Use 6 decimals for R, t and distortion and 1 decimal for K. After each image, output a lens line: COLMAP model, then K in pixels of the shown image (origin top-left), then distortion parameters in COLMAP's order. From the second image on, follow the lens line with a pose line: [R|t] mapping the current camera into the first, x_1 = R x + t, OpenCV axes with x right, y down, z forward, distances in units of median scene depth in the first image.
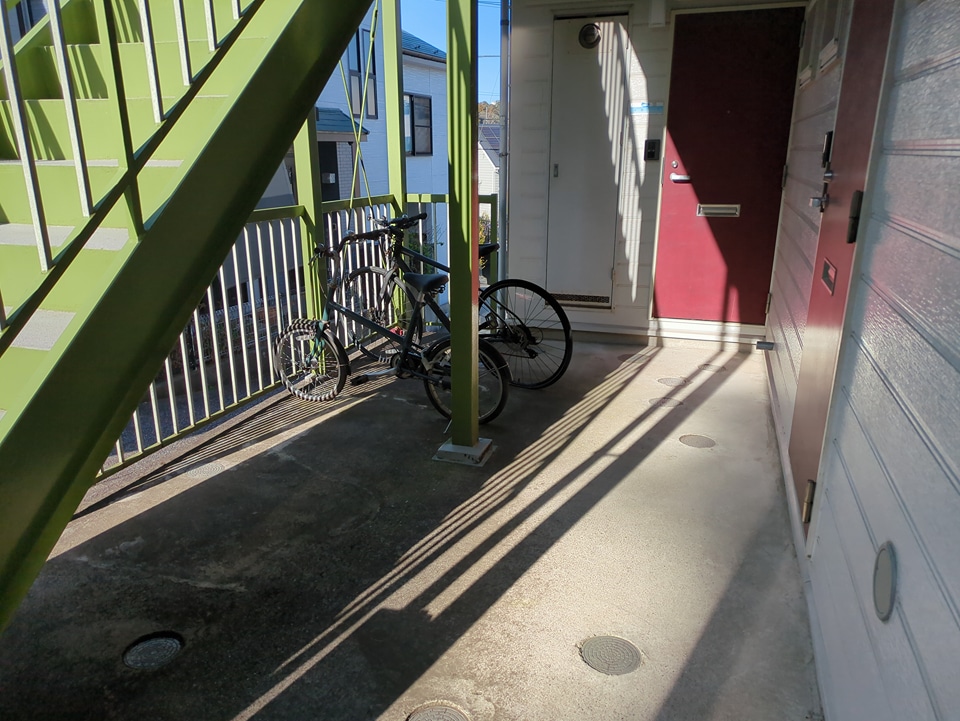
lens RADIAL K [[712.6, 0, 480.0], [0, 712.6, 360.5], [0, 0, 1]] dist [0.067785, -0.058404]
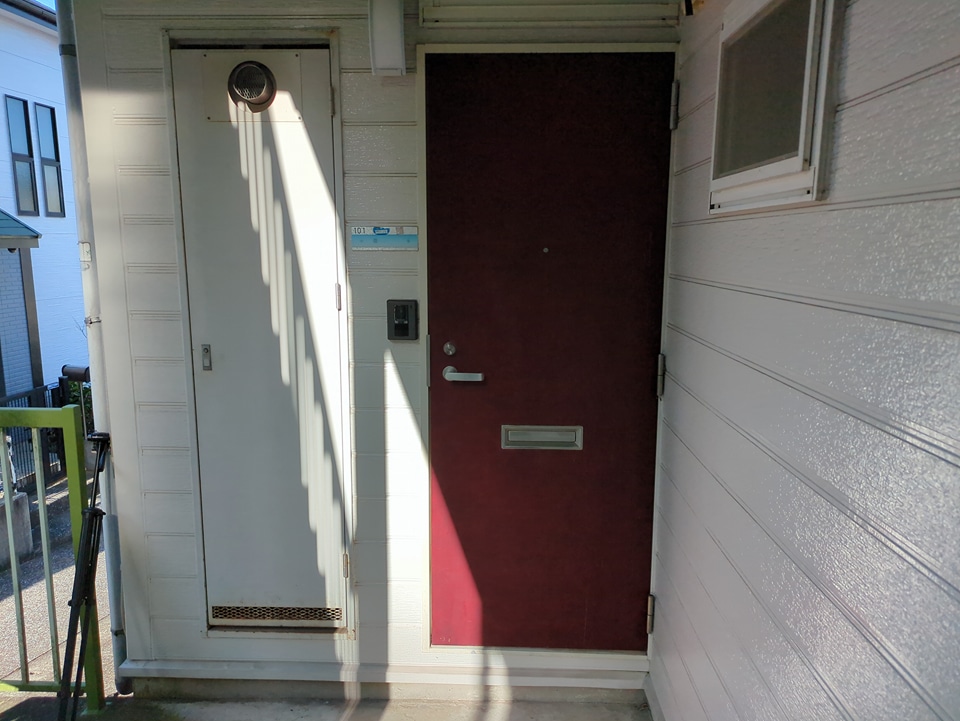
lens RADIAL K [[712.6, 0, 480.0], [0, 712.6, 360.5], [0, 0, 1]] dist [0.067785, -0.058404]
pose [[0.954430, -0.046879, 0.294731, 0.148985], [0.082373, 0.990602, -0.109186, -0.213730], [-0.286843, 0.128489, 0.949322, 0.542492]]
